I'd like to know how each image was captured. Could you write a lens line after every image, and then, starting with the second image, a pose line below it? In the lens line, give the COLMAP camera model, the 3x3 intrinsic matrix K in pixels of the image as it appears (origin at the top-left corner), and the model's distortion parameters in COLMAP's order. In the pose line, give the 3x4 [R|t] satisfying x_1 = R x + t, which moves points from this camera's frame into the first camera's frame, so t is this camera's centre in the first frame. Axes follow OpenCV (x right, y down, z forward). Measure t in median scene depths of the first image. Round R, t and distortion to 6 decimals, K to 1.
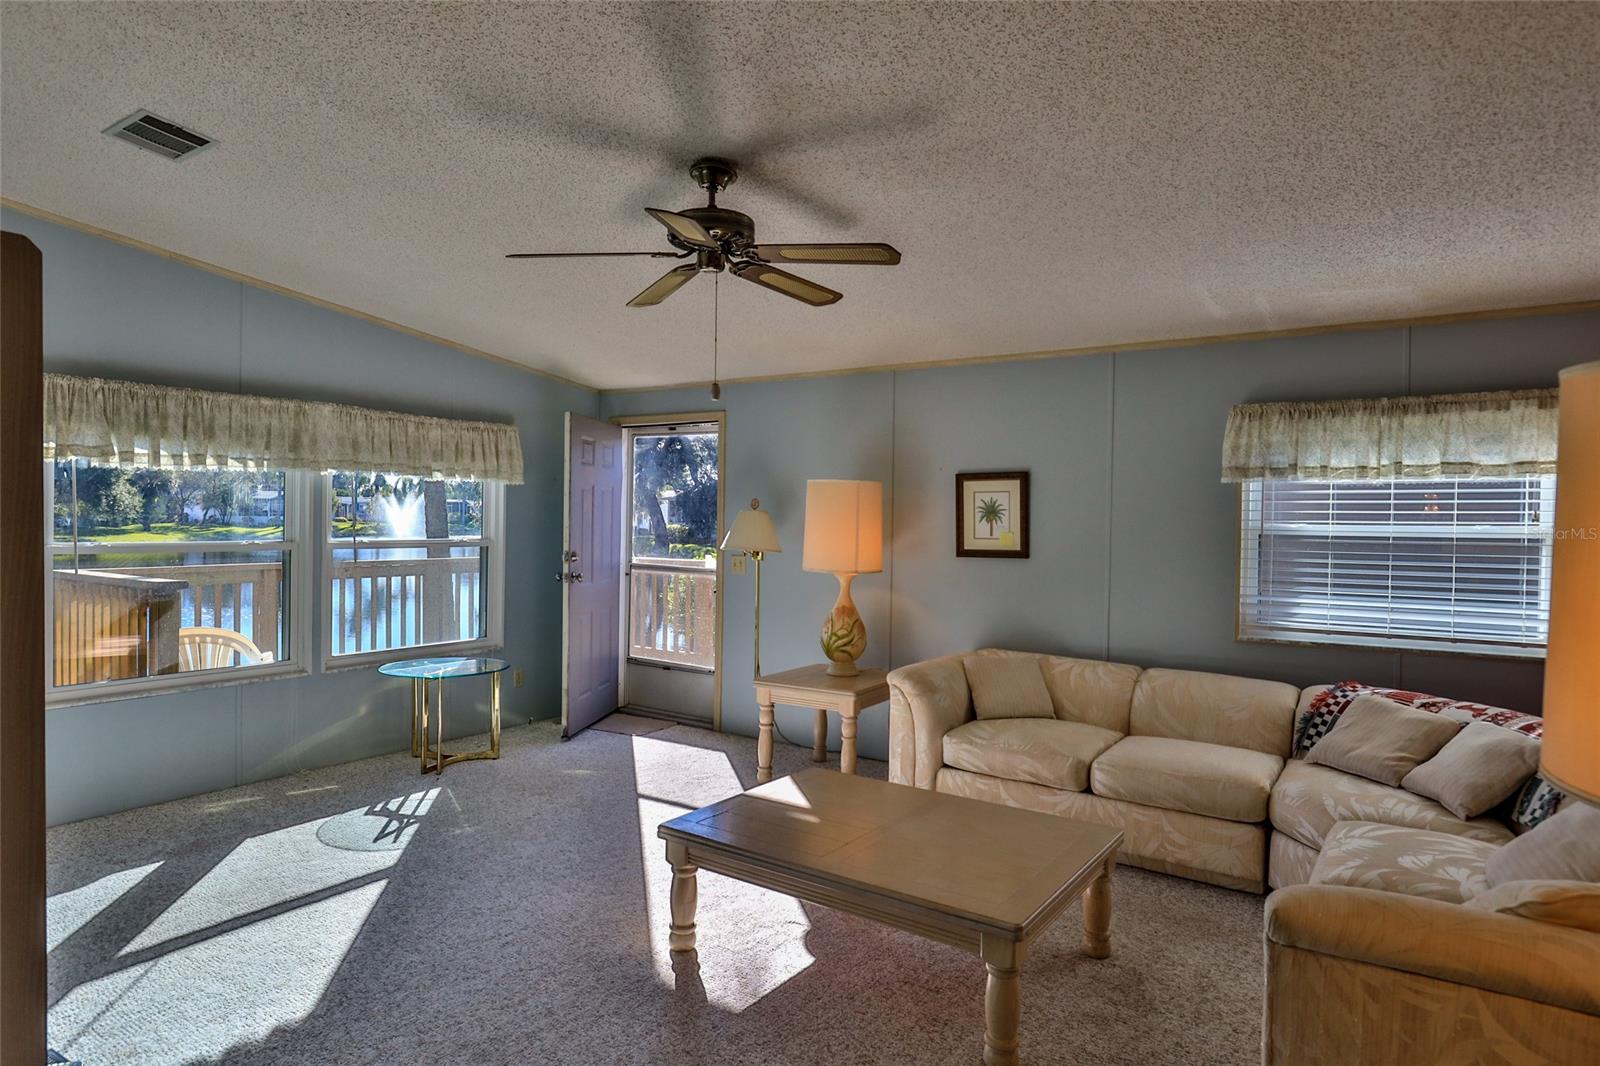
lens RADIAL K [[931.4, 0, 800.0], [0, 931.4, 533.0], [0, 0, 1]] dist [0.000472, 0.001643]
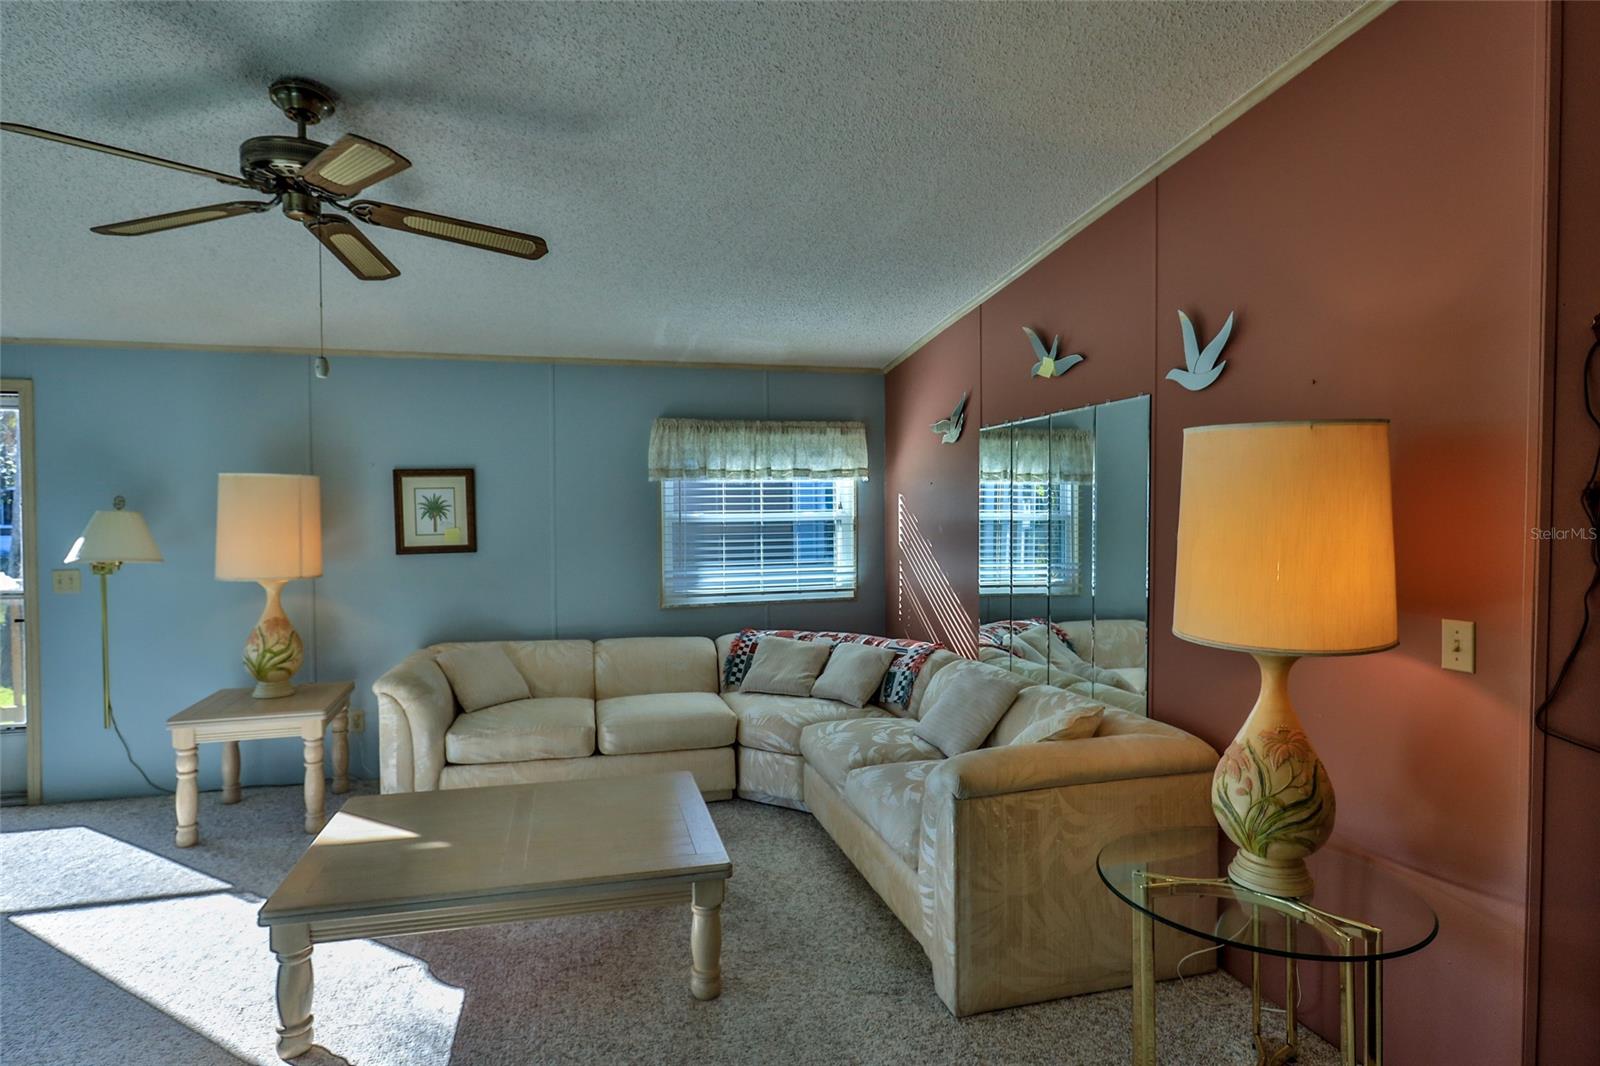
lens RADIAL K [[837.6, 0, 792.4], [0, 837.6, 530.8], [0, 0, 1]] dist [-0.003936, 0.000098]
pose [[0.663826, -0.035279, 0.747054, -0.252977], [0.030499, 0.999333, 0.020092, -0.005298], [-0.747265, 0.009447, 0.664459, 0.131022]]
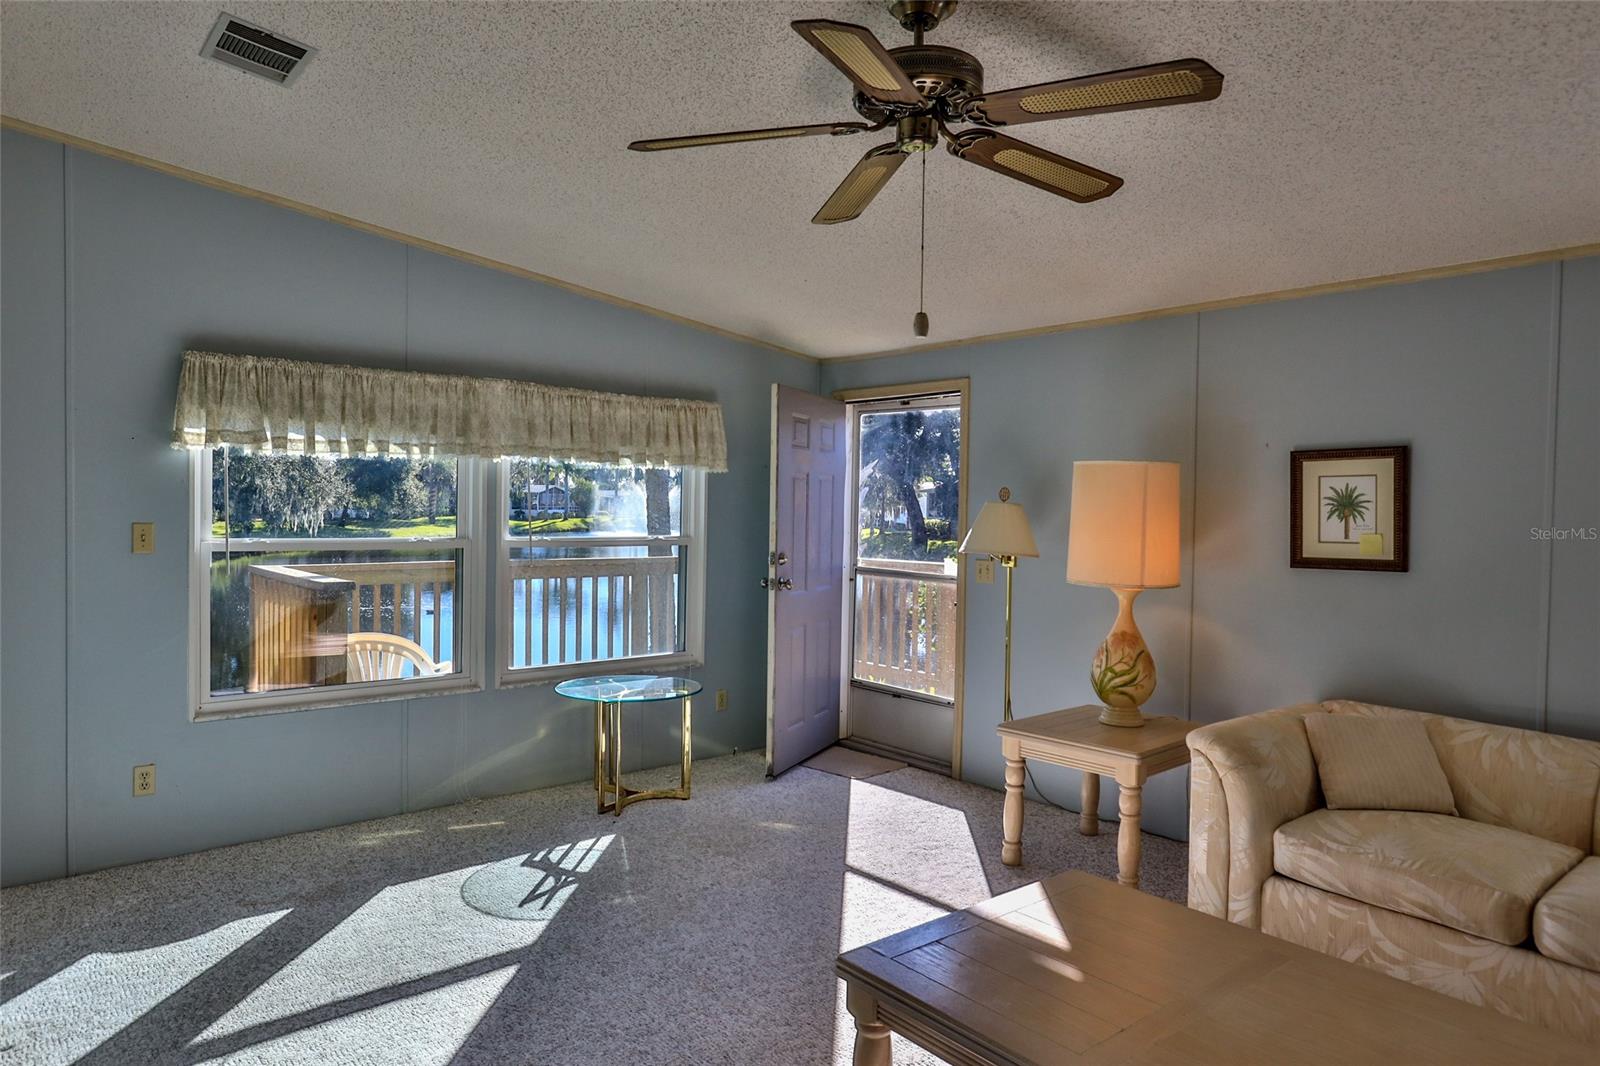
lens RADIAL K [[1003.5, 0, 791.3], [0, 1003.5, 531.1], [0, 0, 1]] dist [-0.000682, 0.001226]
pose [[0.962027, 0.006679, -0.272874, 0.011596], [-0.005836, 0.999975, 0.003902, -0.003600], [0.272894, -0.002162, 0.962042, 0.189282]]
